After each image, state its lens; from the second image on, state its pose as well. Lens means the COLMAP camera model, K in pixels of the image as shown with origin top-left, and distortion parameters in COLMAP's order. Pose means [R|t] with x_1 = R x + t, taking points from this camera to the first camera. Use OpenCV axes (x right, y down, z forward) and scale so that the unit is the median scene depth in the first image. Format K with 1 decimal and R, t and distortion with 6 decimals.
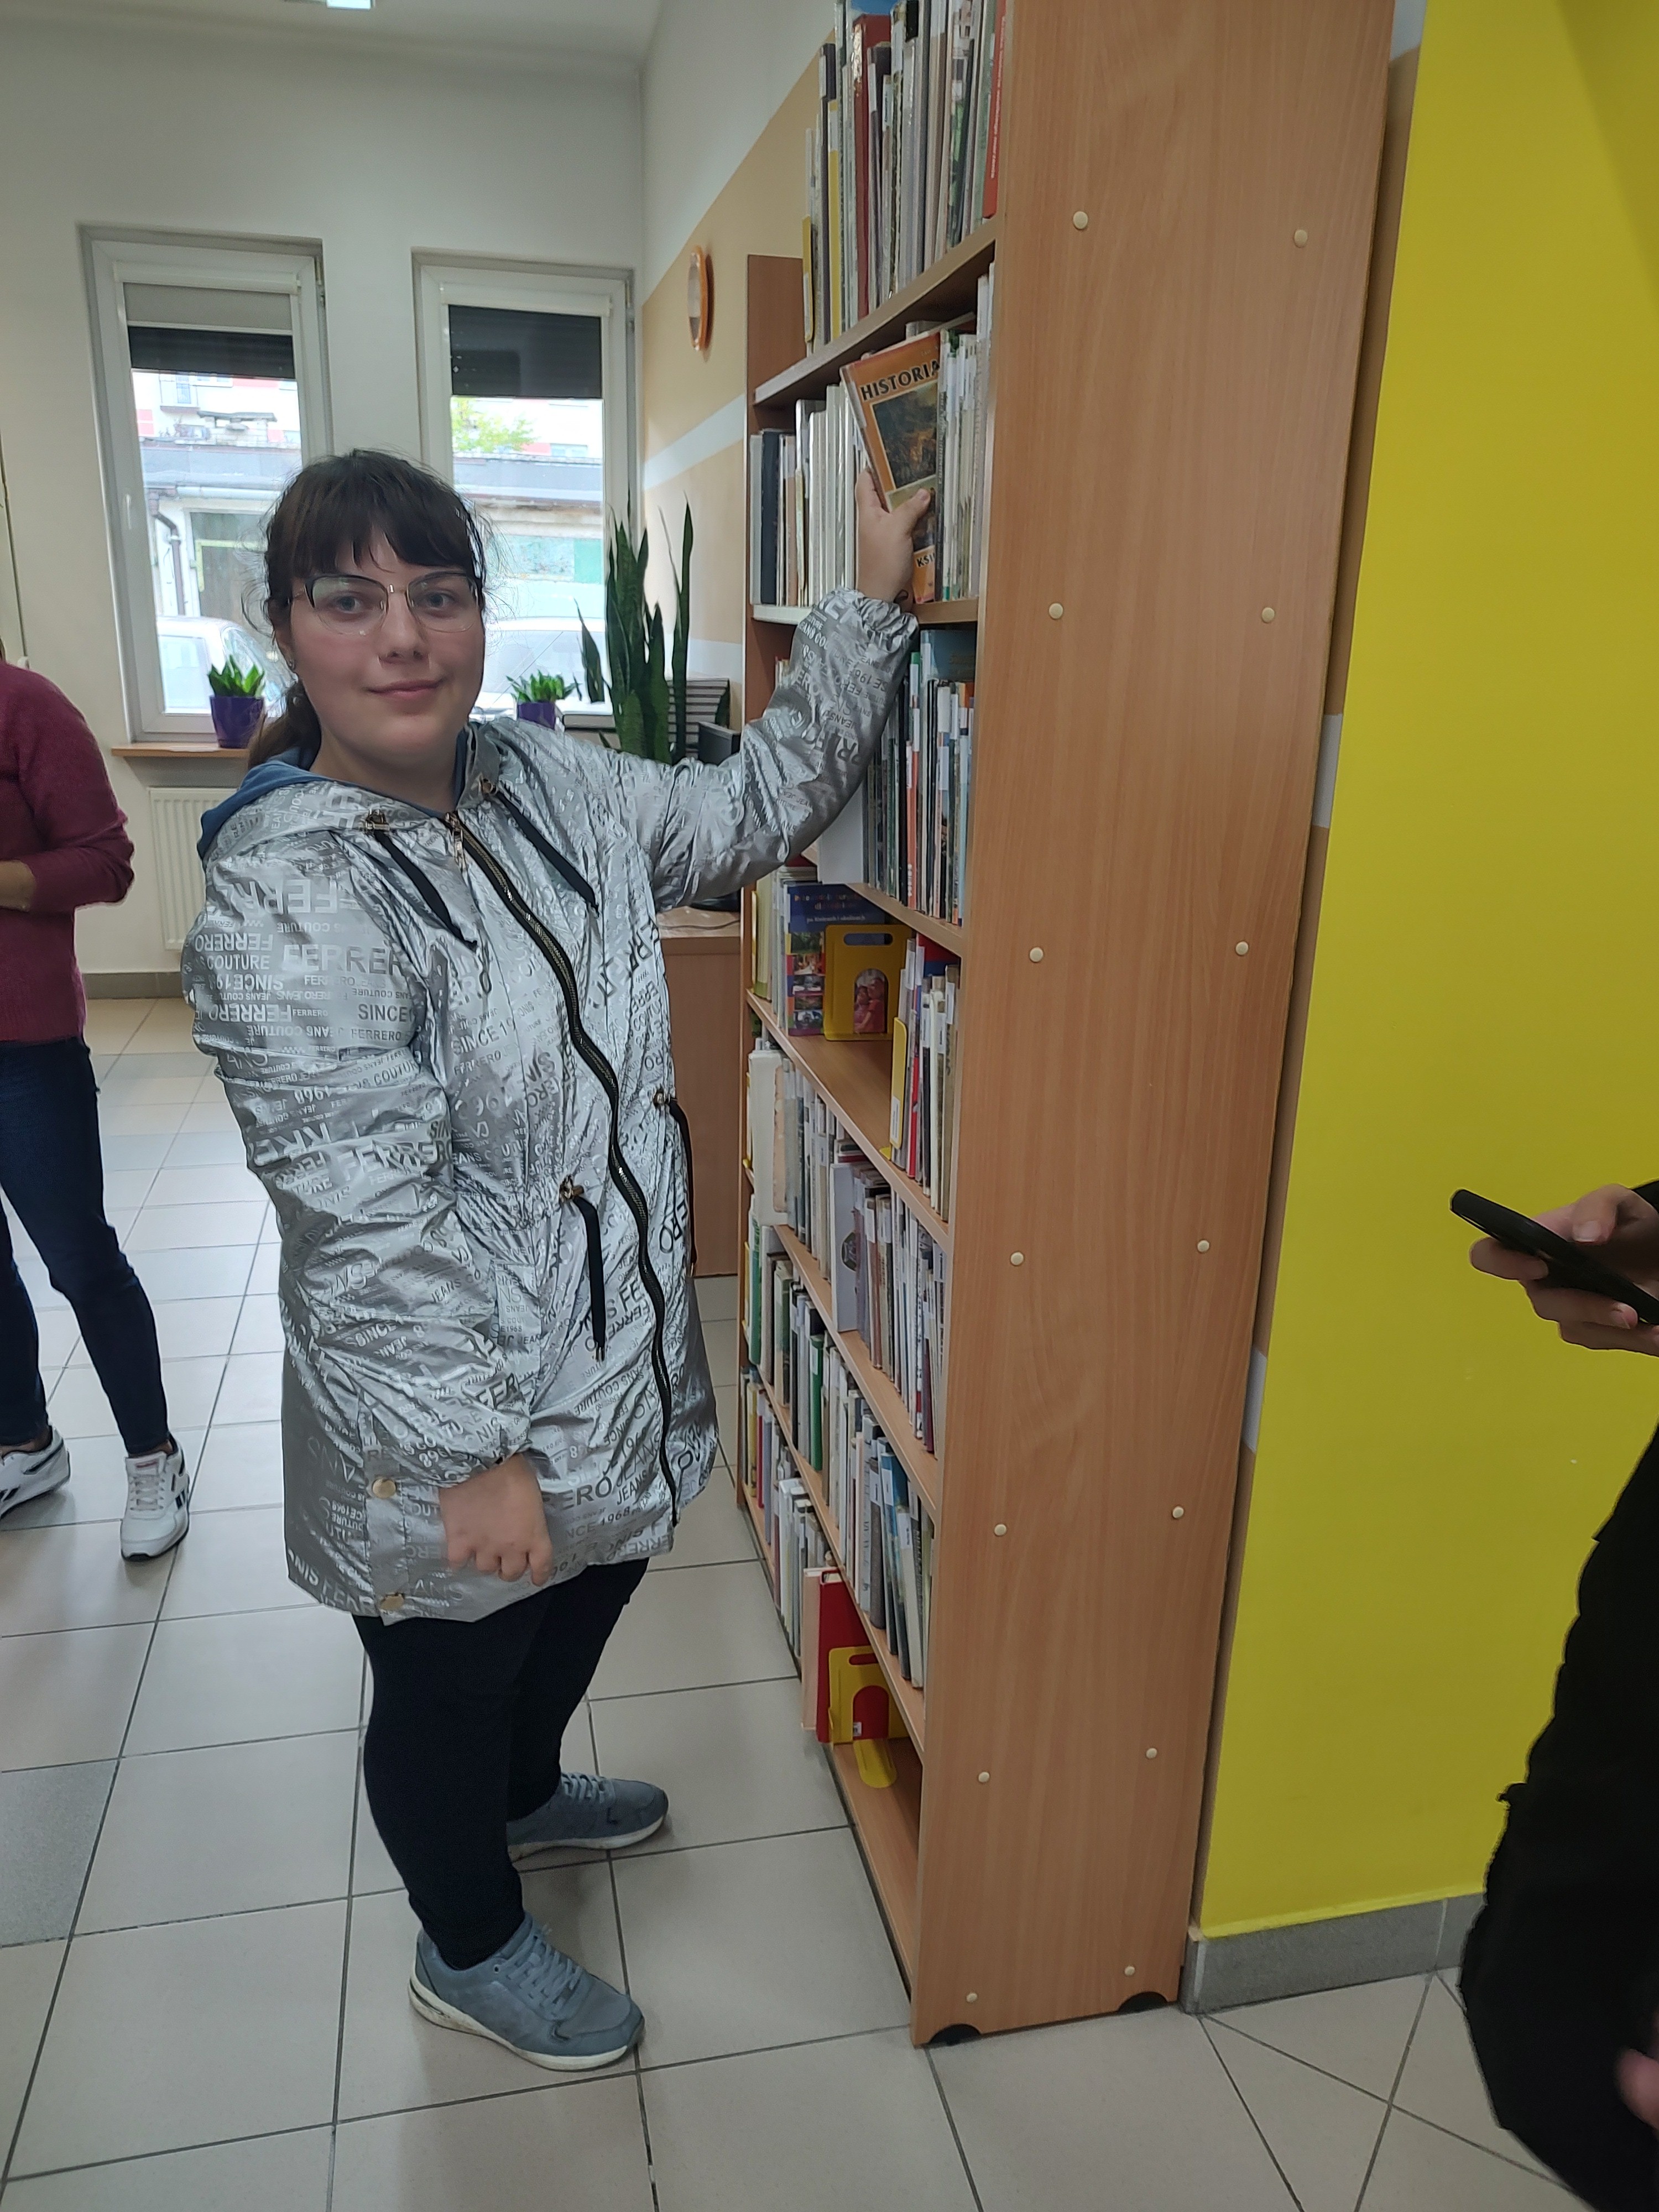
lens RADIAL K [[1578.9, 0, 829.5], [0, 1578.9, 1106.0], [0, 0, 1]] dist [-0.001472, -0.001562]
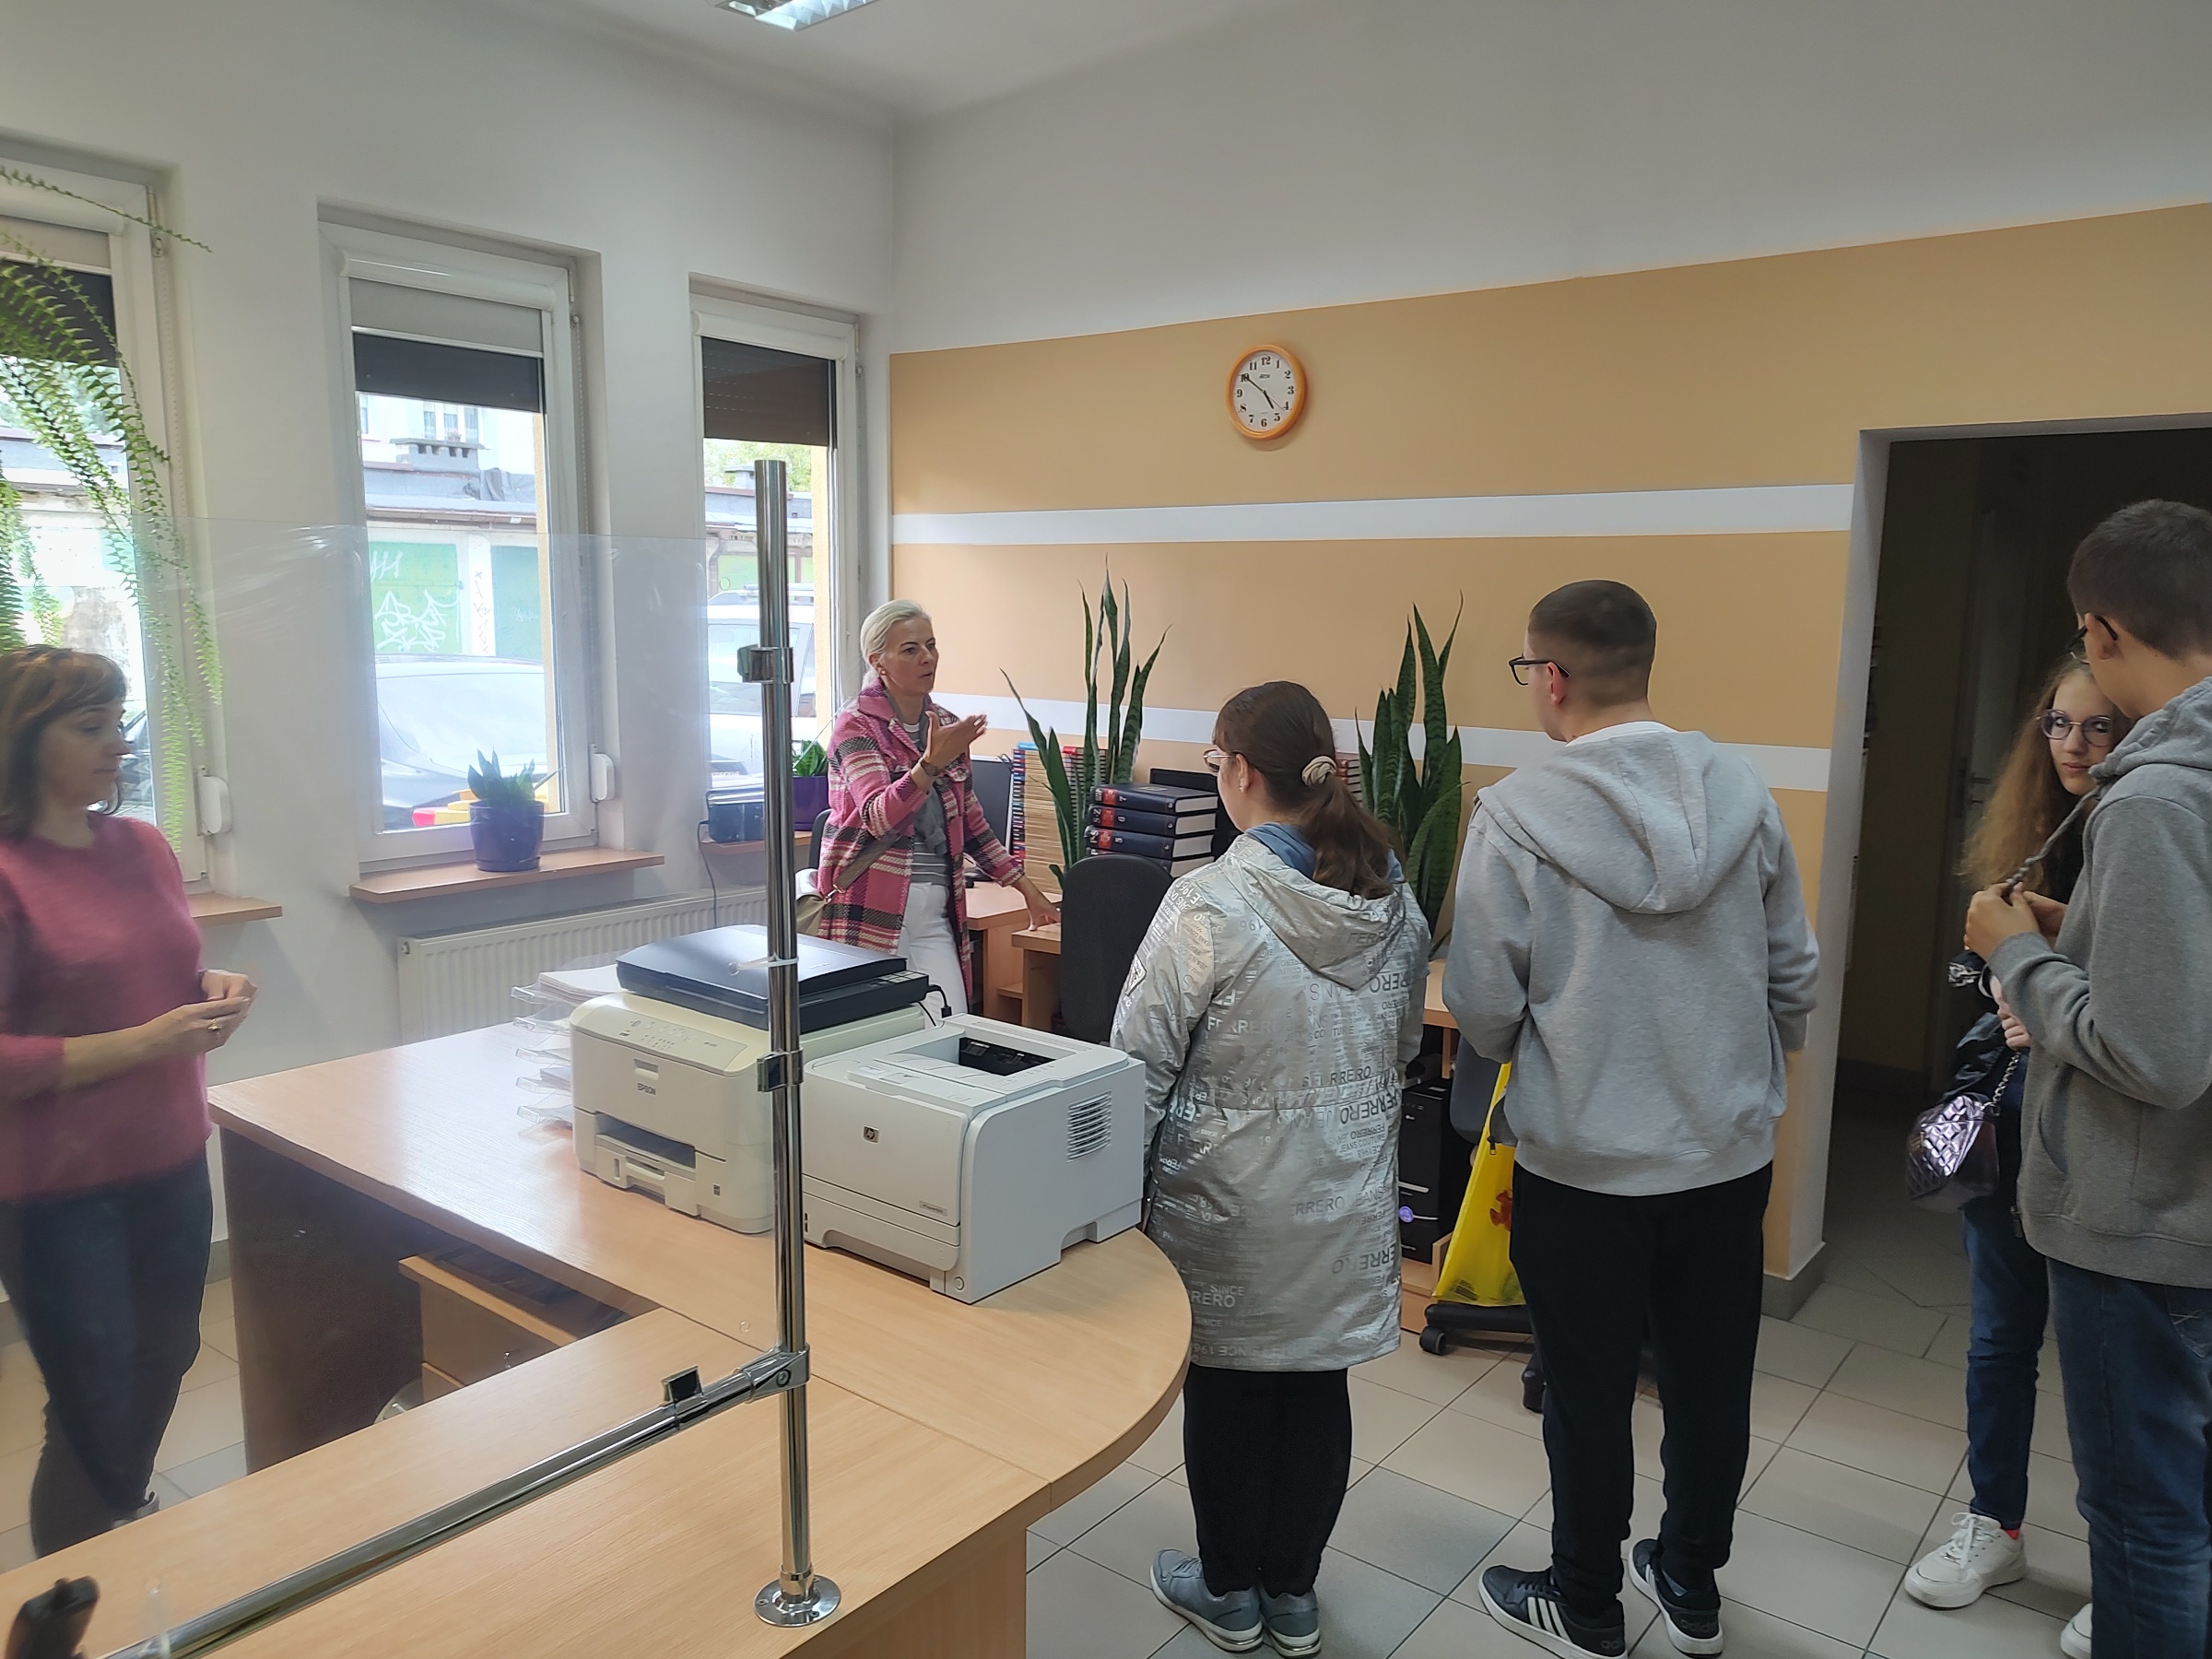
lens RADIAL K [[1578.9, 0, 1106.0], [0, 1578.9, 829.5], [0, 0, 1]] dist [-0.001472, -0.001562]
pose [[0.782874, -0.103551, 0.613503, -0.632956], [0.177797, 0.982168, -0.061105, -0.152831], [-0.596236, 0.156917, 0.787325, 0.234289]]
